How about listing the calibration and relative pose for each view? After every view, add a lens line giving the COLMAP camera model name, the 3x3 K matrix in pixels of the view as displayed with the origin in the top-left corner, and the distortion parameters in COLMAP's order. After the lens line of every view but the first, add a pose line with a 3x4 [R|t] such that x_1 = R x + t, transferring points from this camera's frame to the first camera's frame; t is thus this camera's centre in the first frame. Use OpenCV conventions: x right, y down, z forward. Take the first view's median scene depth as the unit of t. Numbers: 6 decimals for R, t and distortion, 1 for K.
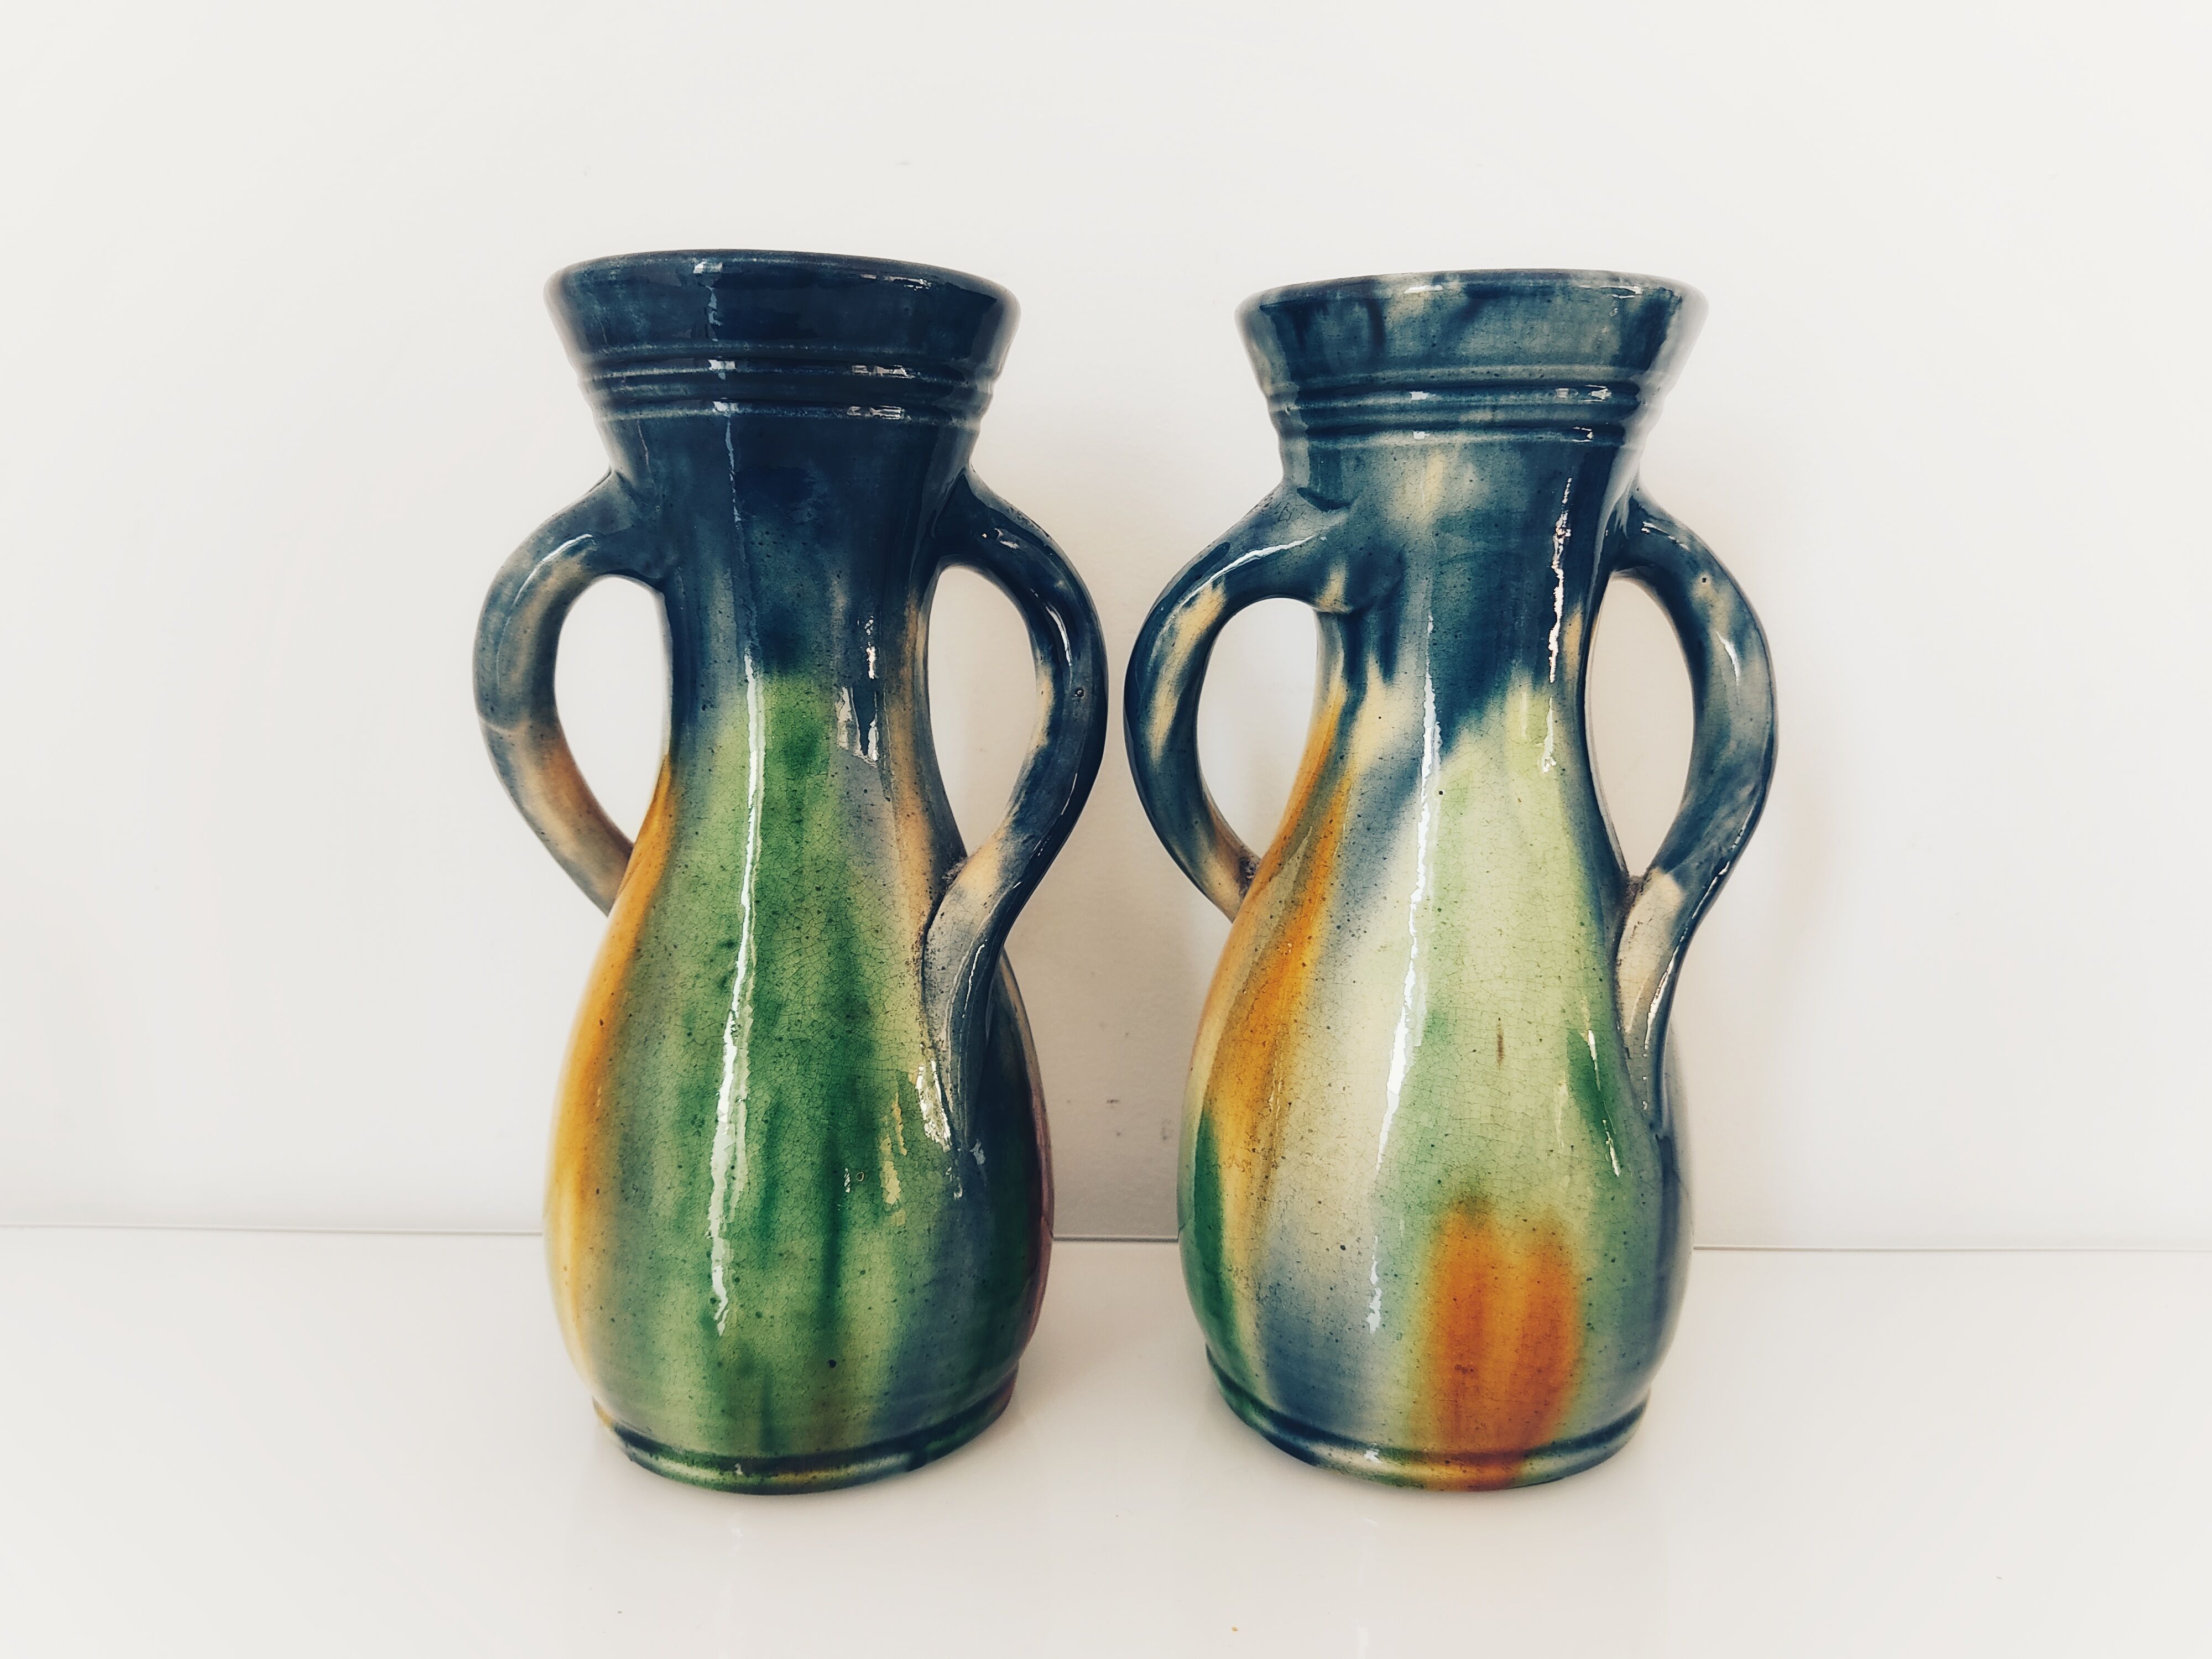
lens RADIAL K [[1520.1, 0, 1109.0], [0, 1520.1, 840.2], [0, 0, 1]] dist [0.056999, -0.144936]
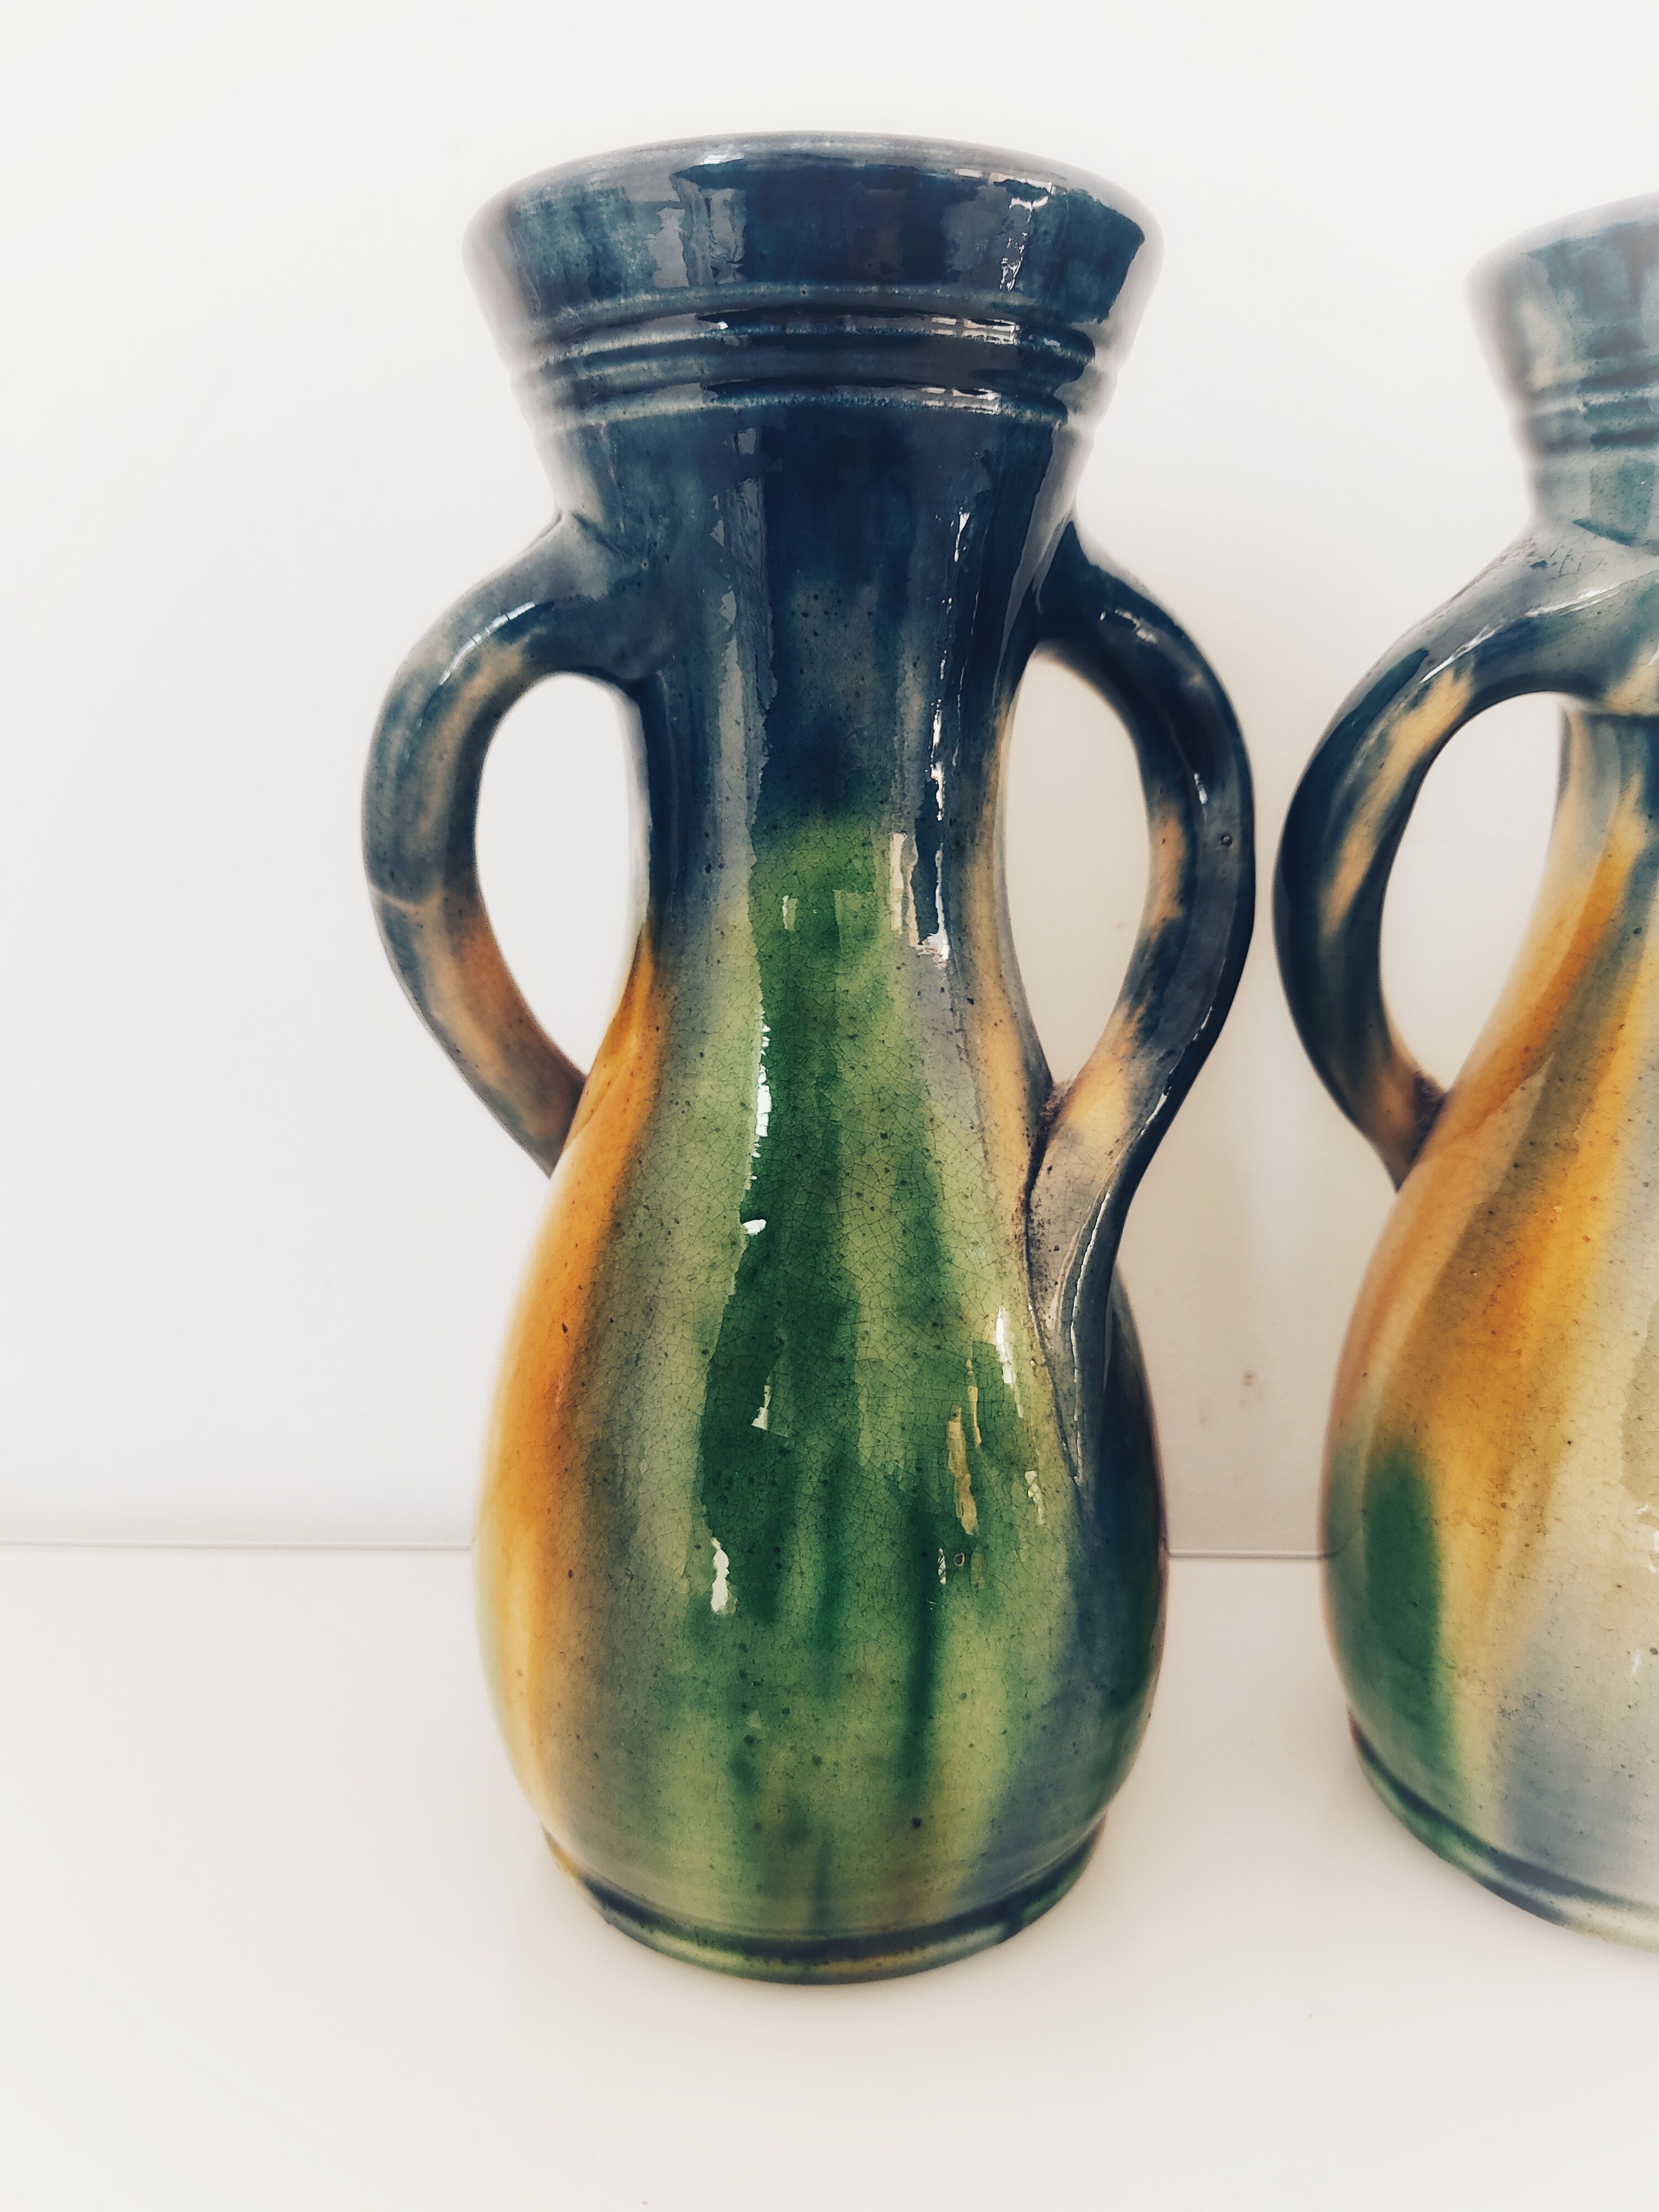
lens RADIAL K [[1520.1, 0, 829.5], [0, 1520.1, 1106.0], [0, 0, 1]] dist [0.056999, -0.144936]
pose [[0.999709, -0.007597, -0.022895, -0.196675], [0.009000, 0.998048, 0.061799, -0.023053], [0.022381, -0.061987, 0.997826, 0.320793]]
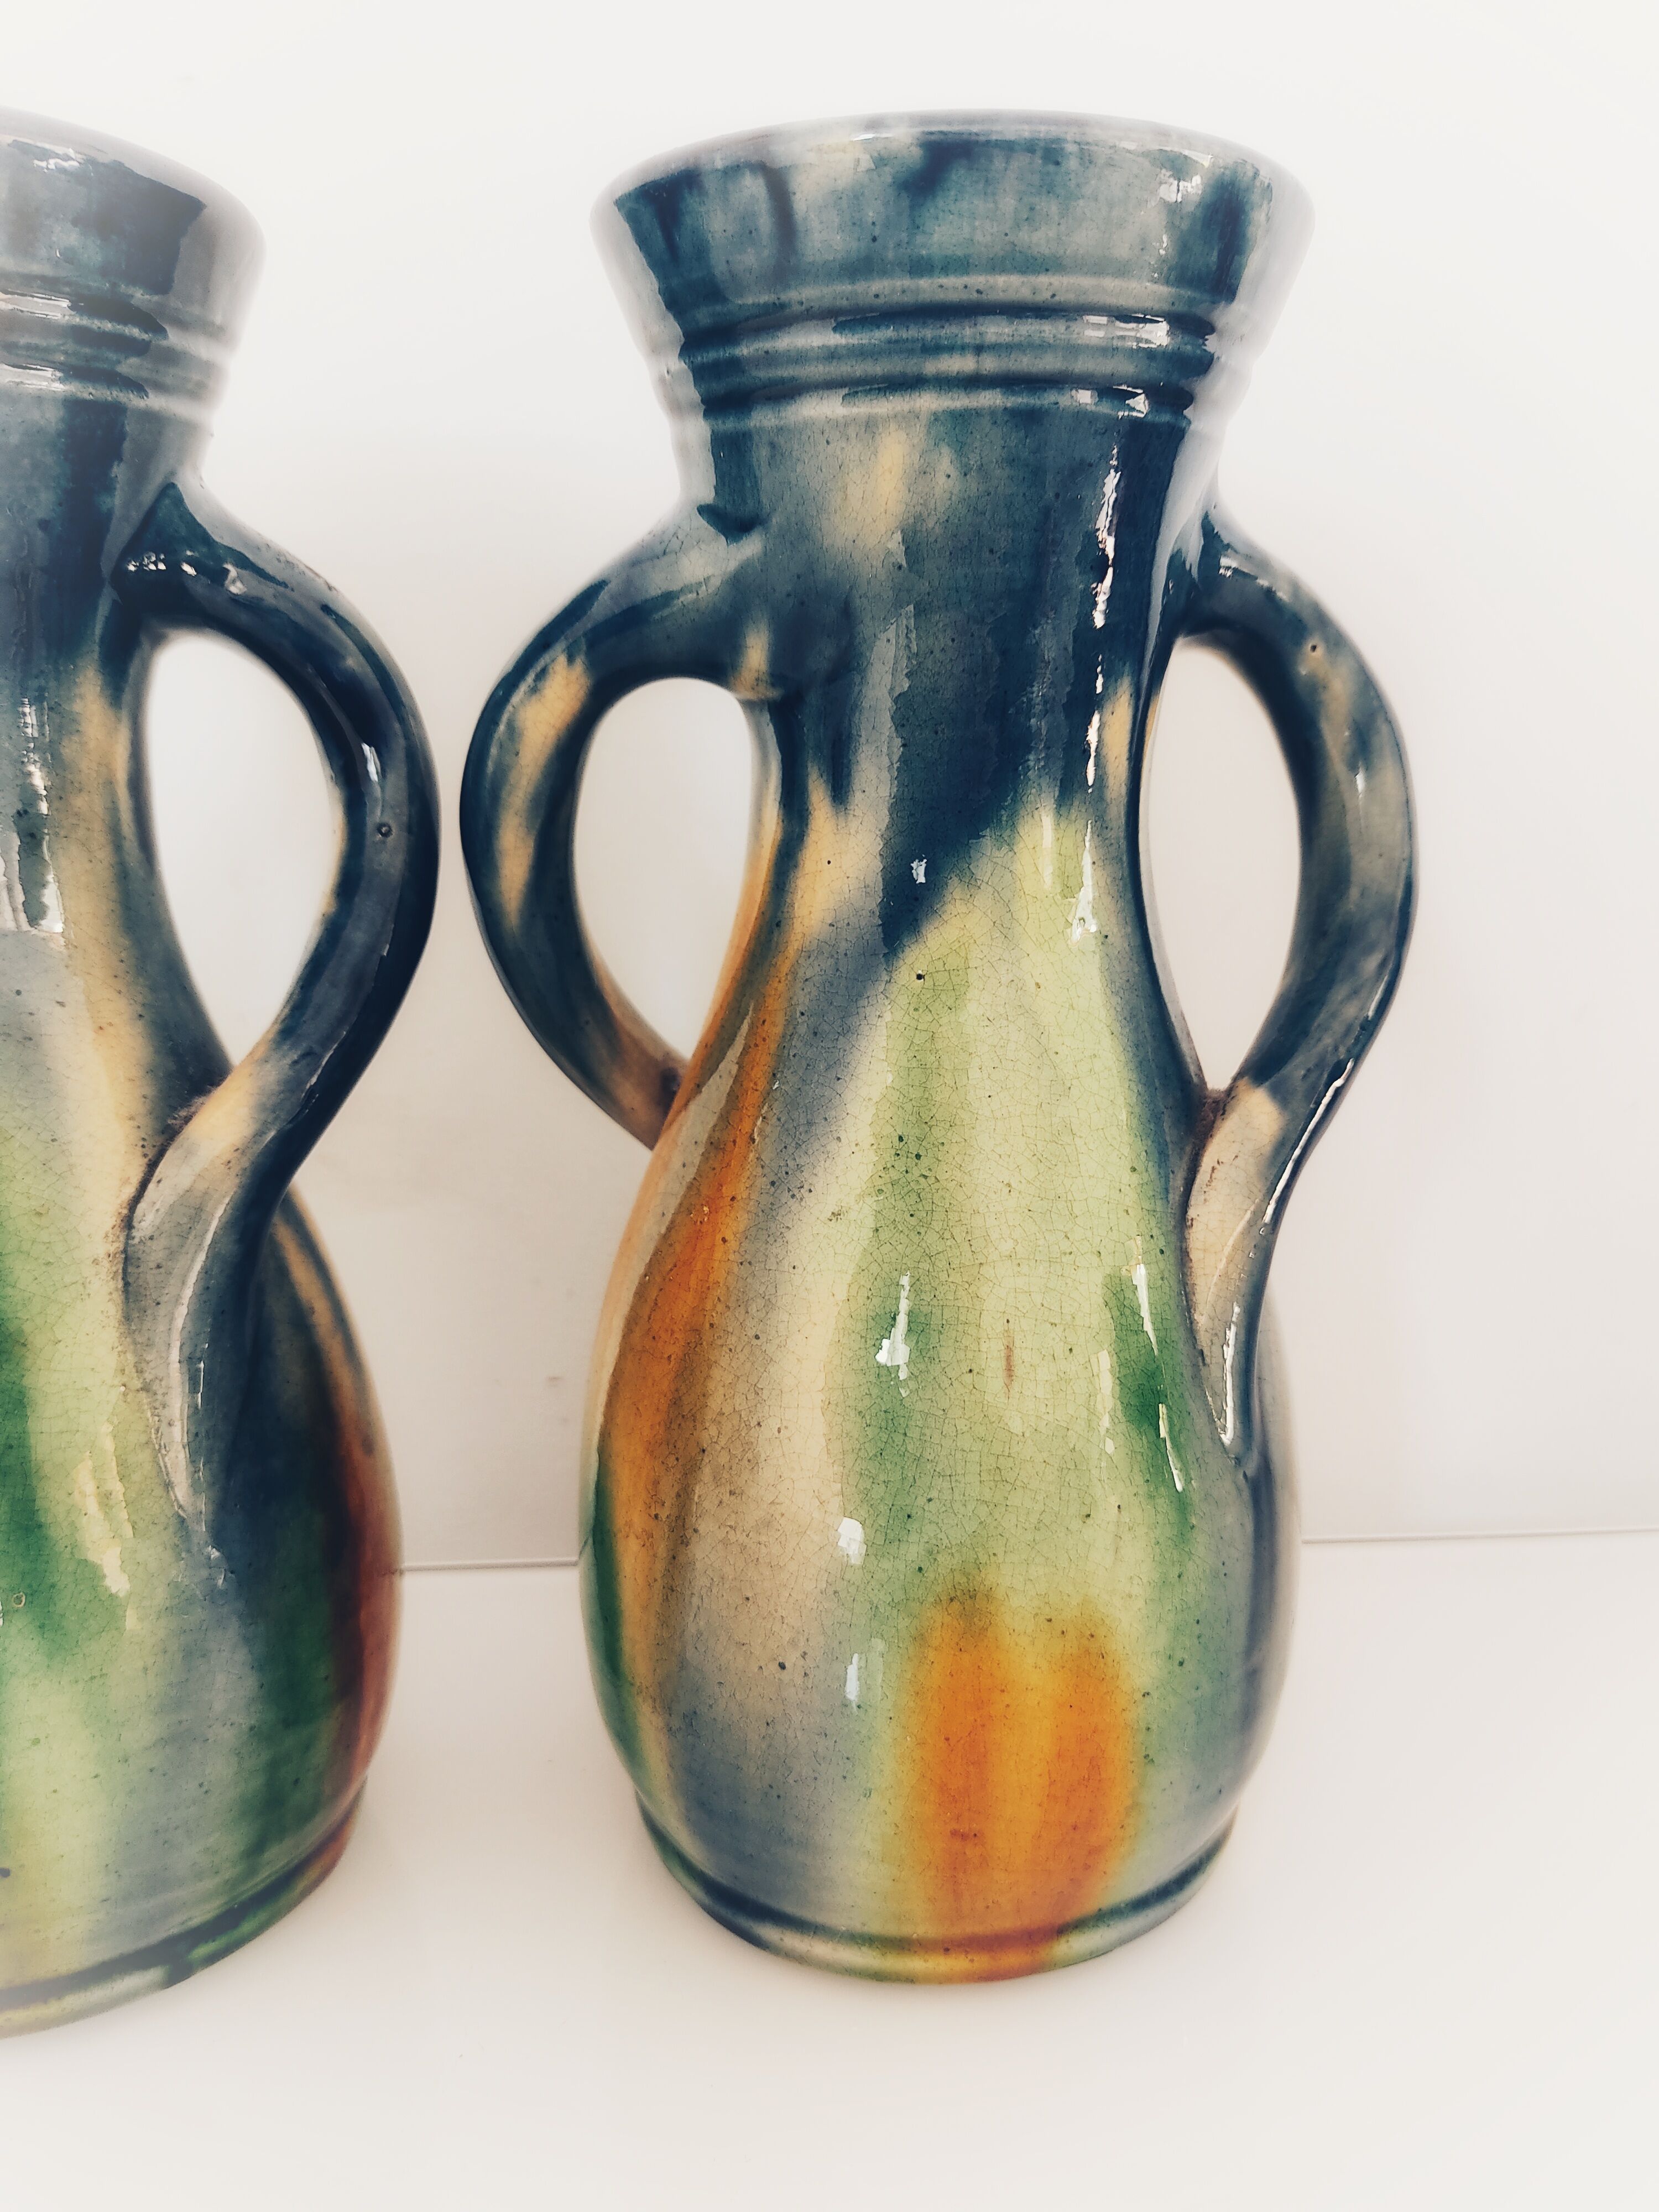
lens RADIAL K [[1520.1, 0, 829.5], [0, 1520.1, 1106.0], [0, 0, 1]] dist [0.056999, -0.144936]
pose [[0.997945, -0.026253, 0.058445, 0.139221], [0.022026, 0.997174, 0.071822, -0.023527], [-0.060165, -0.070387, 0.995704, 0.347257]]
